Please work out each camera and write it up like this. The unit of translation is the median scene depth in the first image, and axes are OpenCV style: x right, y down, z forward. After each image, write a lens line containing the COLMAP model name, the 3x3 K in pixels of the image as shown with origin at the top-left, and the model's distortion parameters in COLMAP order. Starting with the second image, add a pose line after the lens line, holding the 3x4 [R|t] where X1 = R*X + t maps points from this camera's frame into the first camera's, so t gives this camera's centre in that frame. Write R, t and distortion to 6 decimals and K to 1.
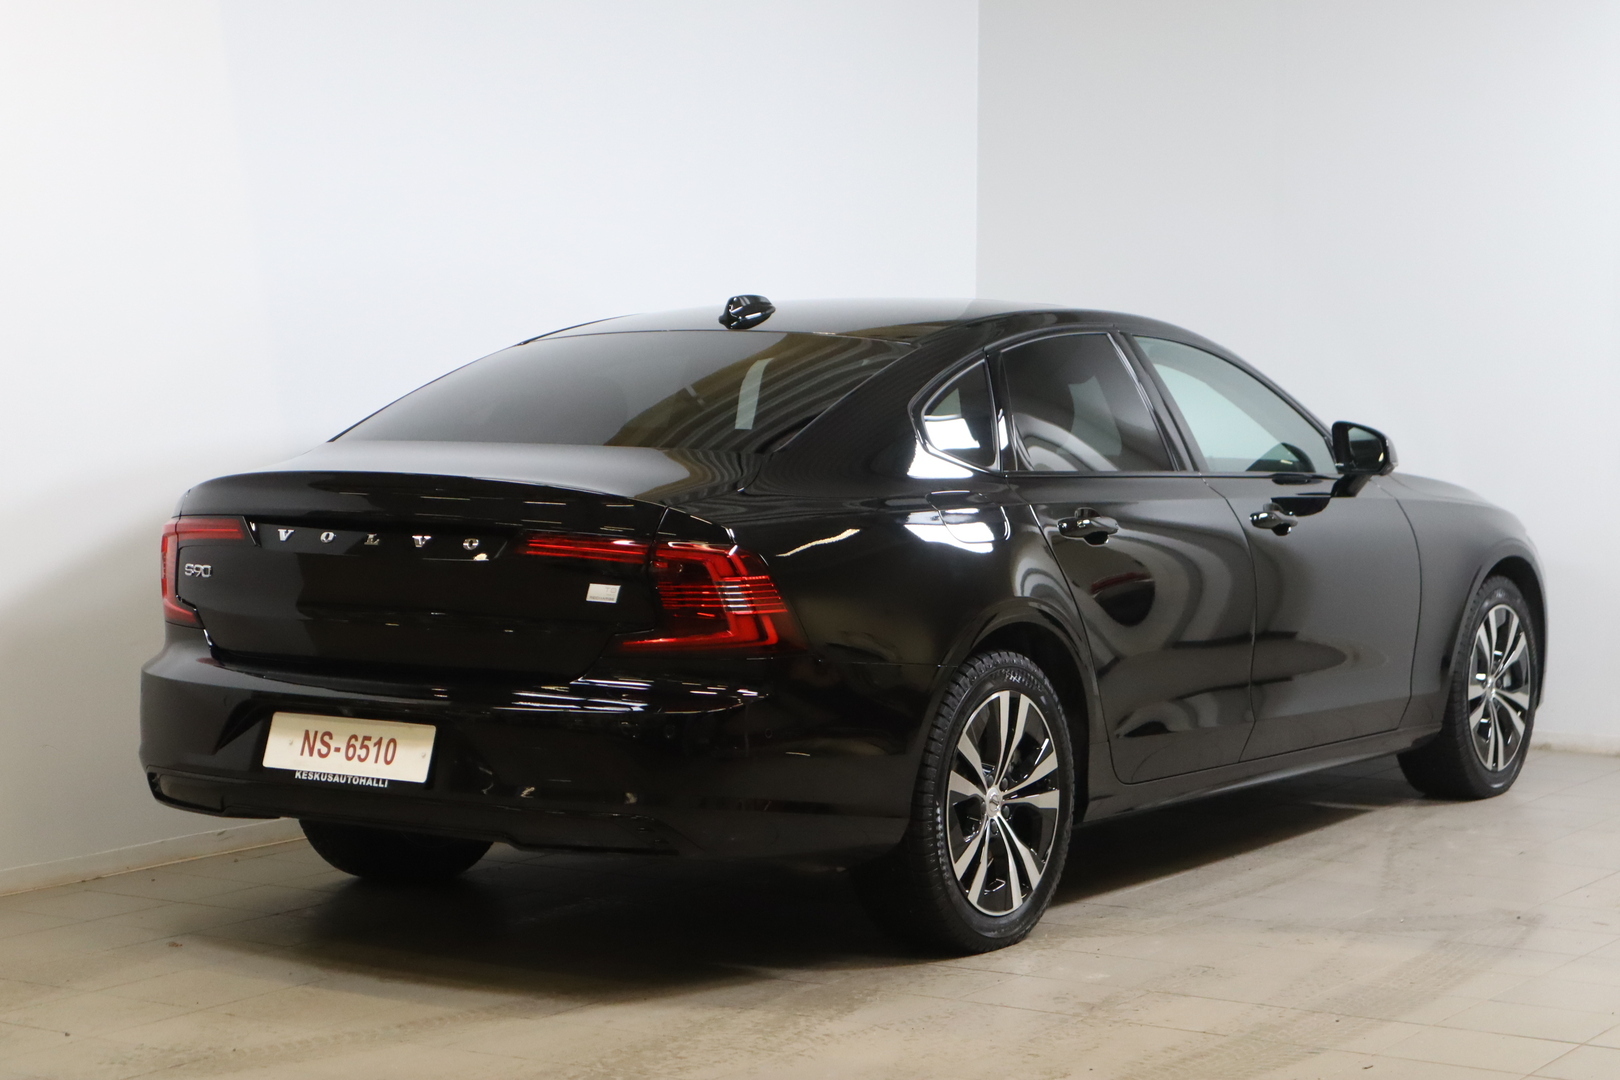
lens RADIAL K [[2142.4, 0, 810.1], [0, 2142.4, 542.4], [0, 0, 1]] dist [0.019100, 0.000000]
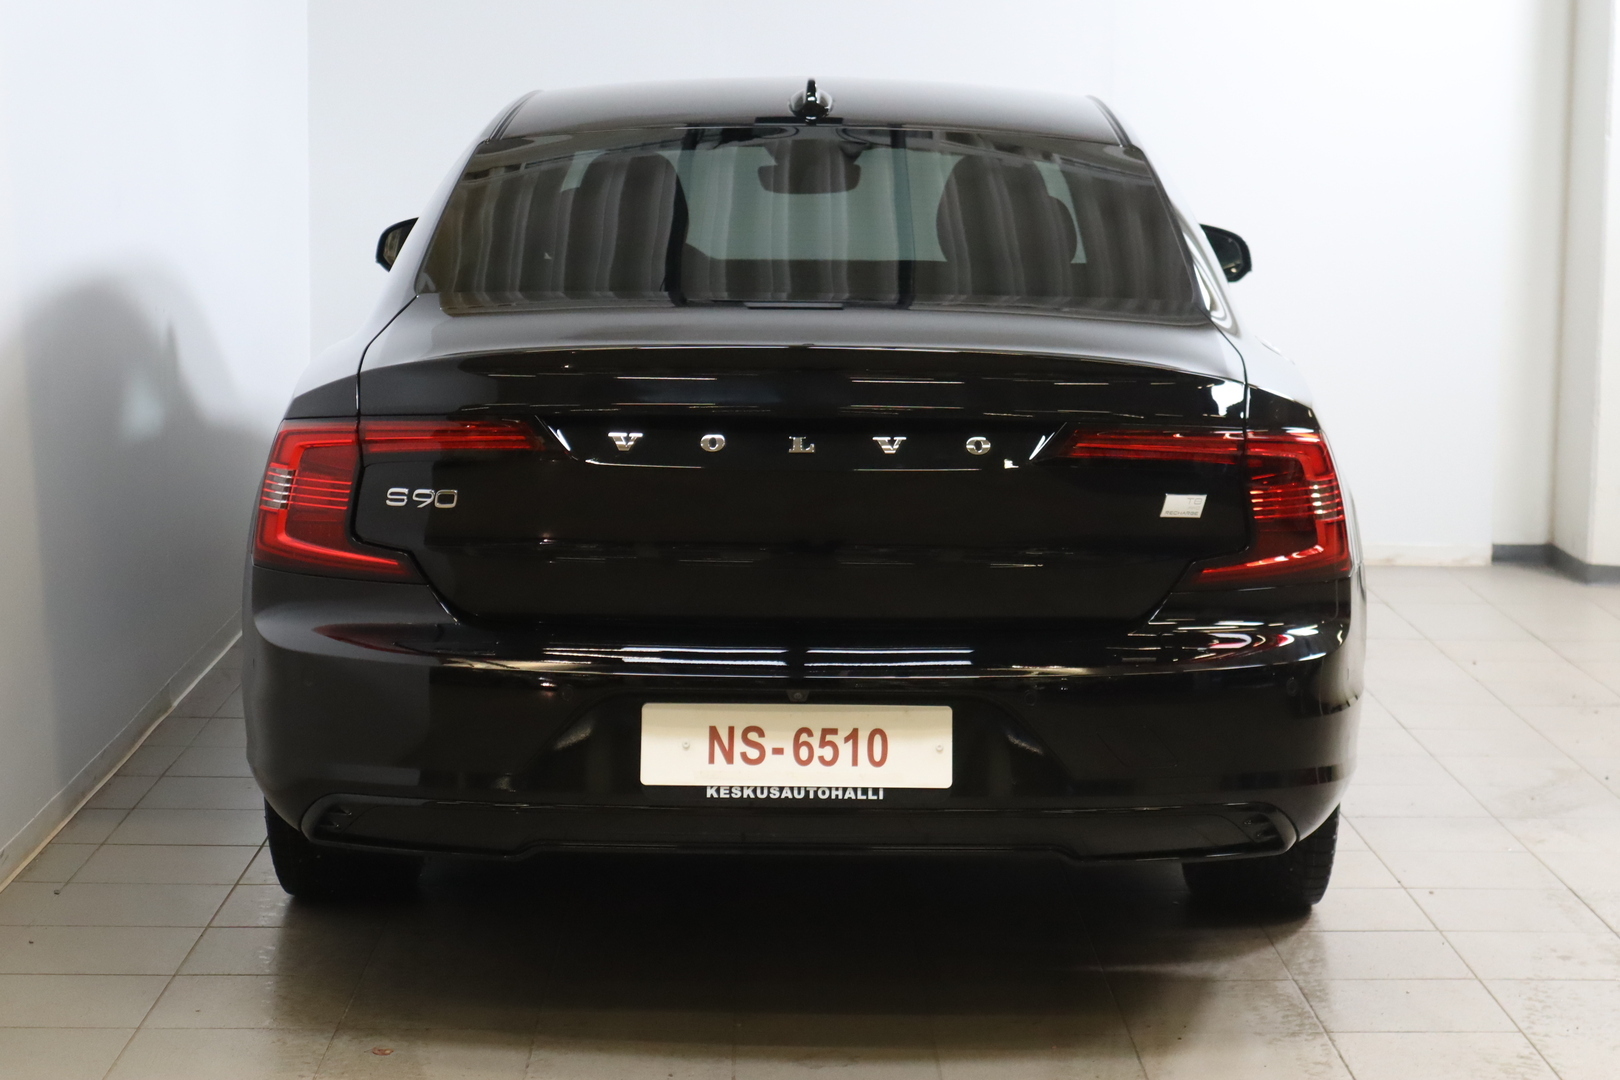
lens RADIAL K [[2142.4, 0, 811.1], [0, 2142.4, 545.0], [0, 0, 1]] dist [0.019100, 0.000000]
pose [[0.908150, -0.059653, 0.414373, -0.494883], [0.030560, 0.996601, 0.076496, -0.021873], [-0.417528, -0.056806, 0.906887, 0.376699]]
